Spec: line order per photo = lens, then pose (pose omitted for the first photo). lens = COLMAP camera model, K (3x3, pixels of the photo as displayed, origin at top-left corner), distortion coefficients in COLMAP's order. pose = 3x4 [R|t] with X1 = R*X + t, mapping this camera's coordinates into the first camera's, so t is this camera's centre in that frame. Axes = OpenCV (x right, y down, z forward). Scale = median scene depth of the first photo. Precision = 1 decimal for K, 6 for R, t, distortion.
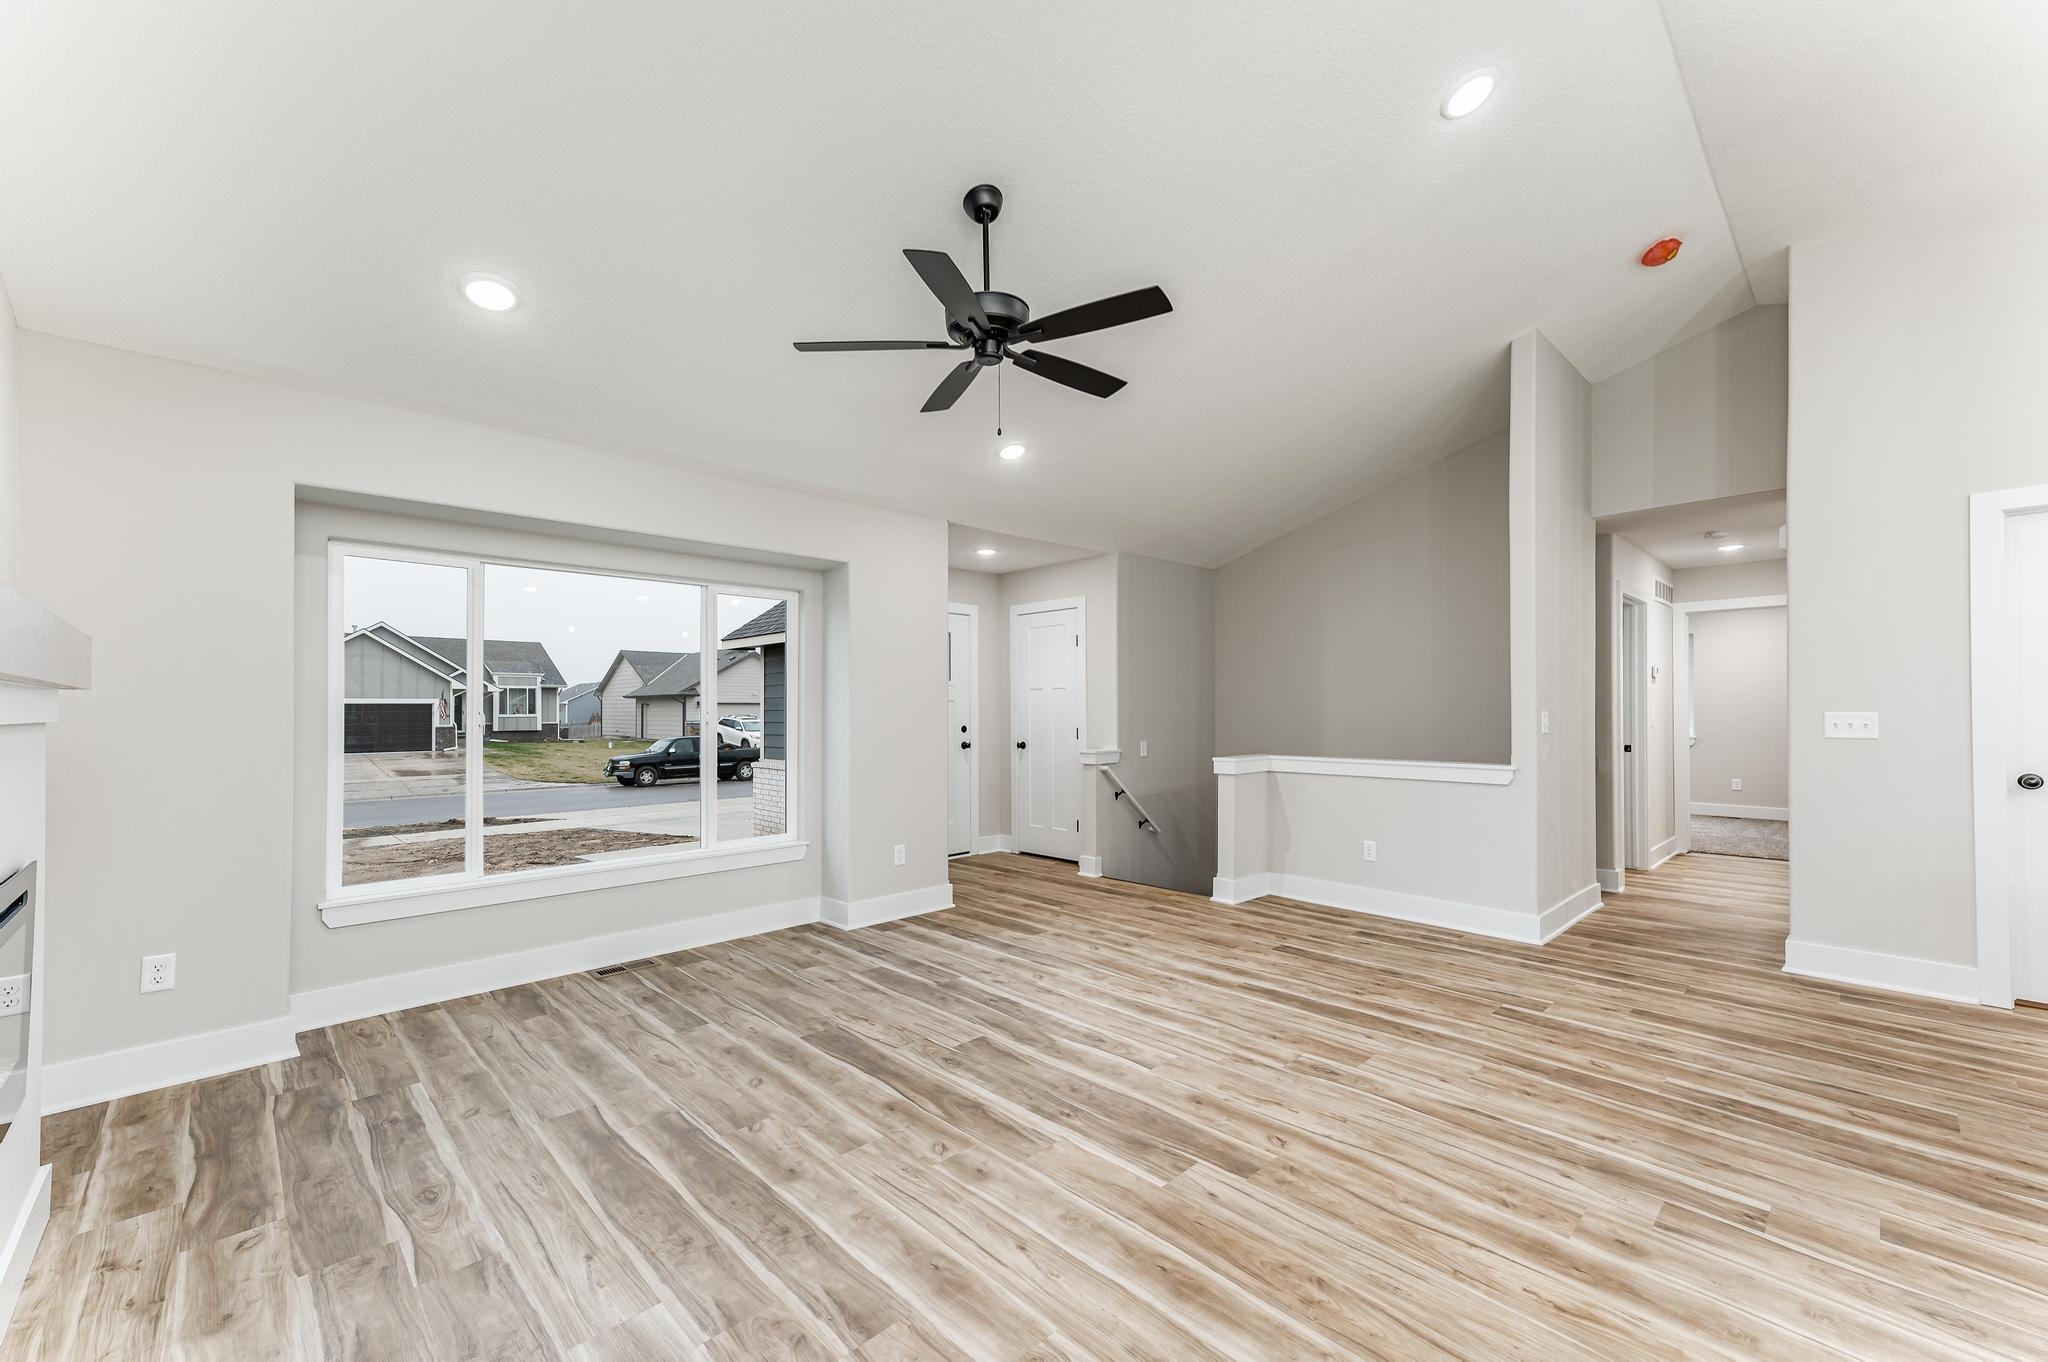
lens RADIAL K [[824.1, 0, 1024.4], [0, 824.1, 714.1], [0, 0, 1]] dist [0.027572, -0.000004]
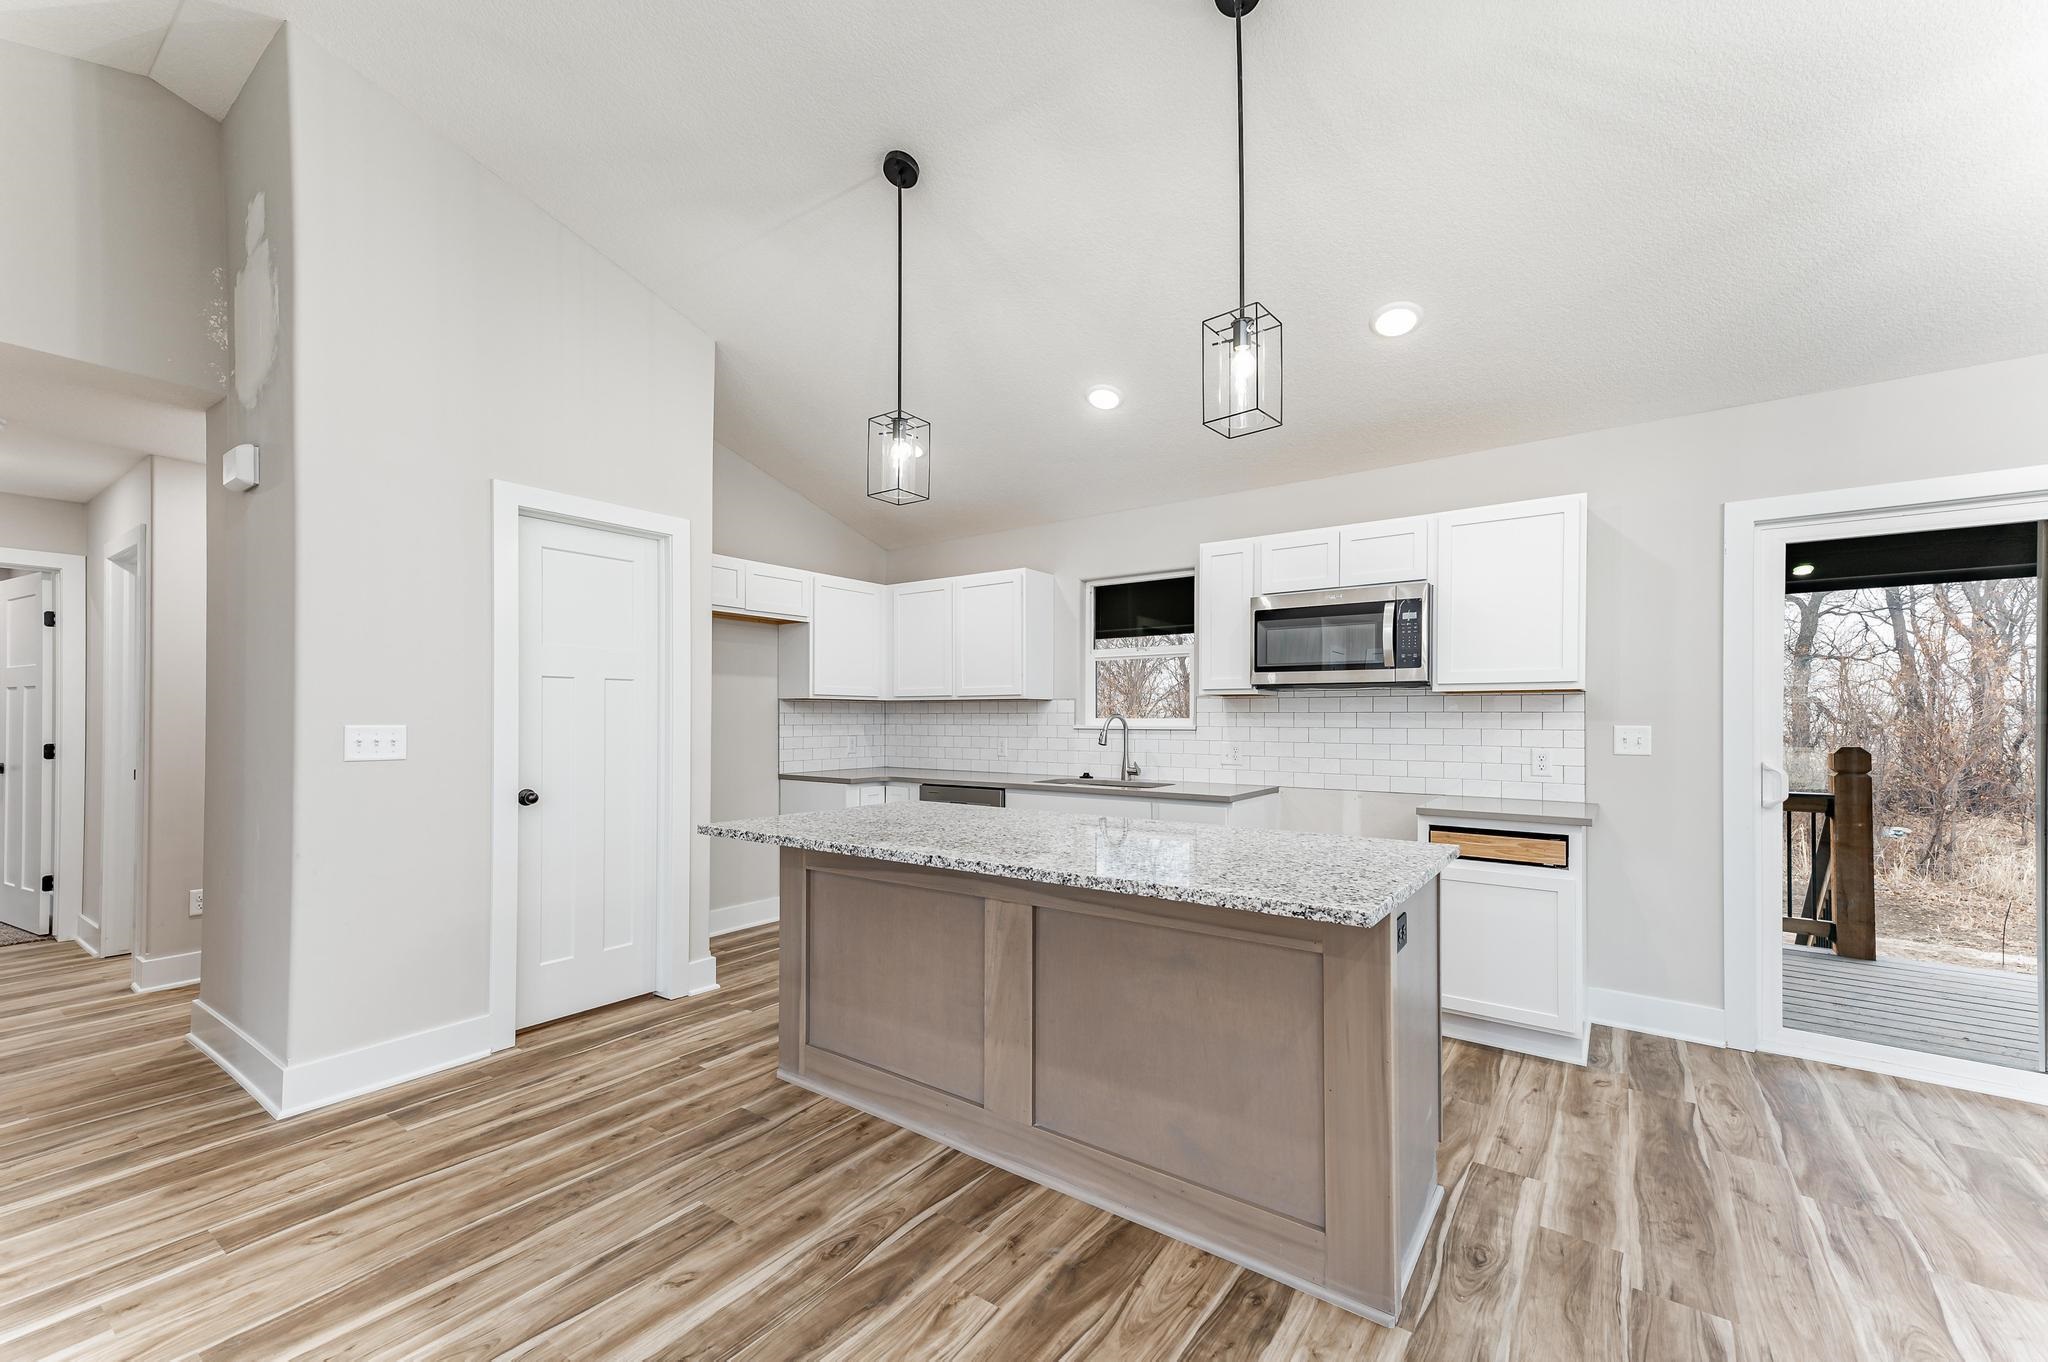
lens RADIAL K [[824.1, 0, 1024.4], [0, 824.1, 714.1], [0, 0, 1]] dist [0.027572, -0.000004]
pose [[-0.182535, 0.011184, 0.983136, 0.181609], [0.001667, 0.999937, -0.011066, -0.002885], [-0.983198, -0.000381, -0.182542, 0.701198]]
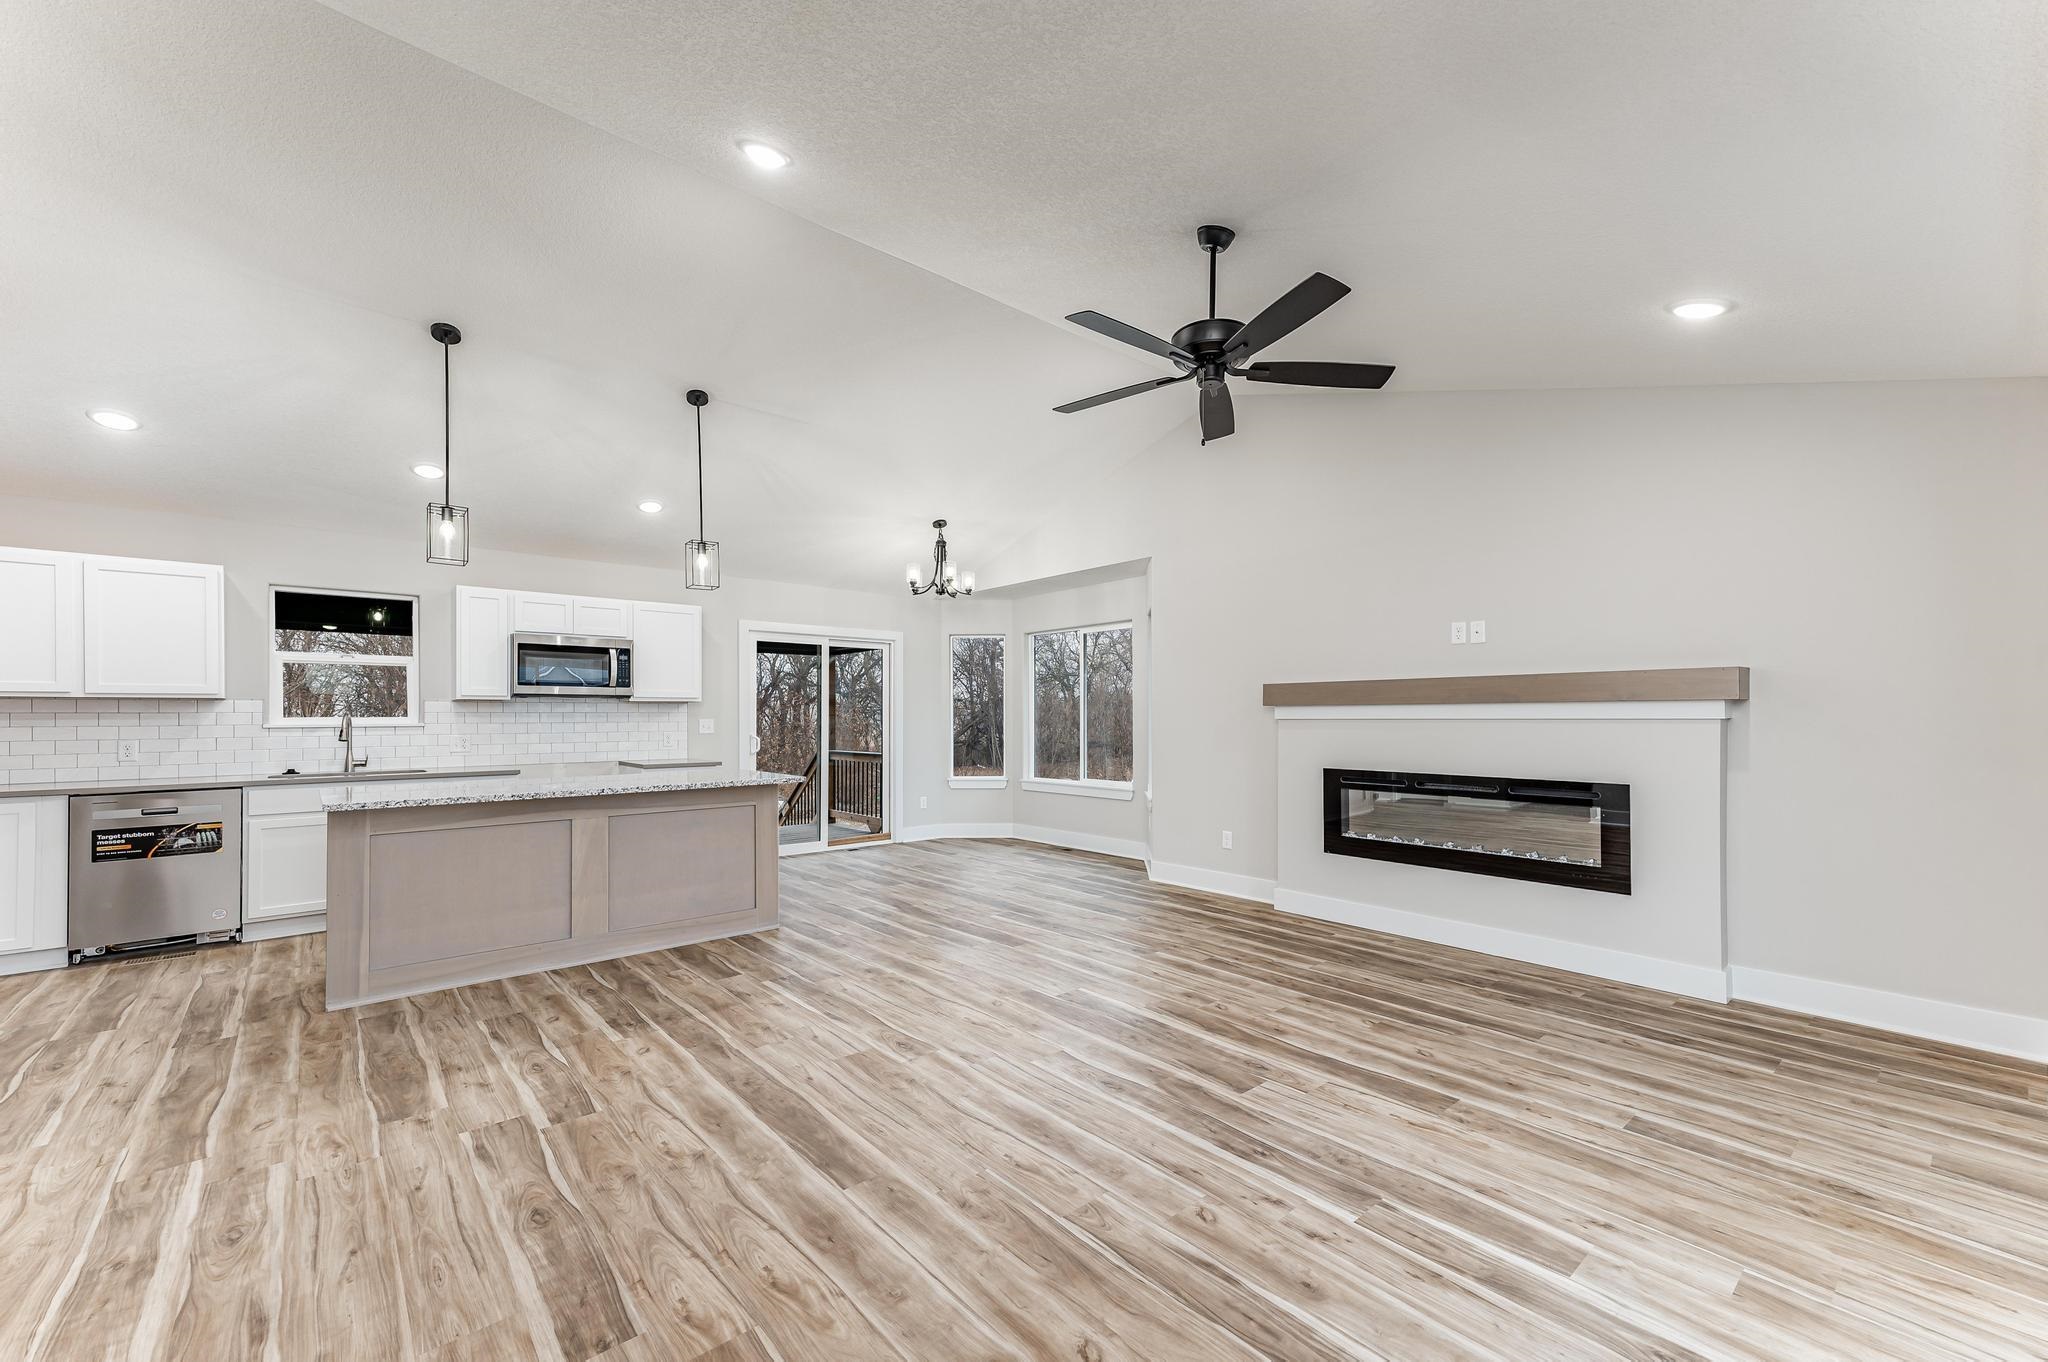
lens RADIAL K [[795.8, 0, 1033.1], [0, 795.8, 703.2], [0, 0, 1]] dist [0.000390, 0.006932]
pose [[-0.998634, 0.009168, 0.051432, 0.121303], [0.008616, 0.999903, -0.010962, -0.011154], [-0.051528, -0.010504, -0.998616, 1.862391]]
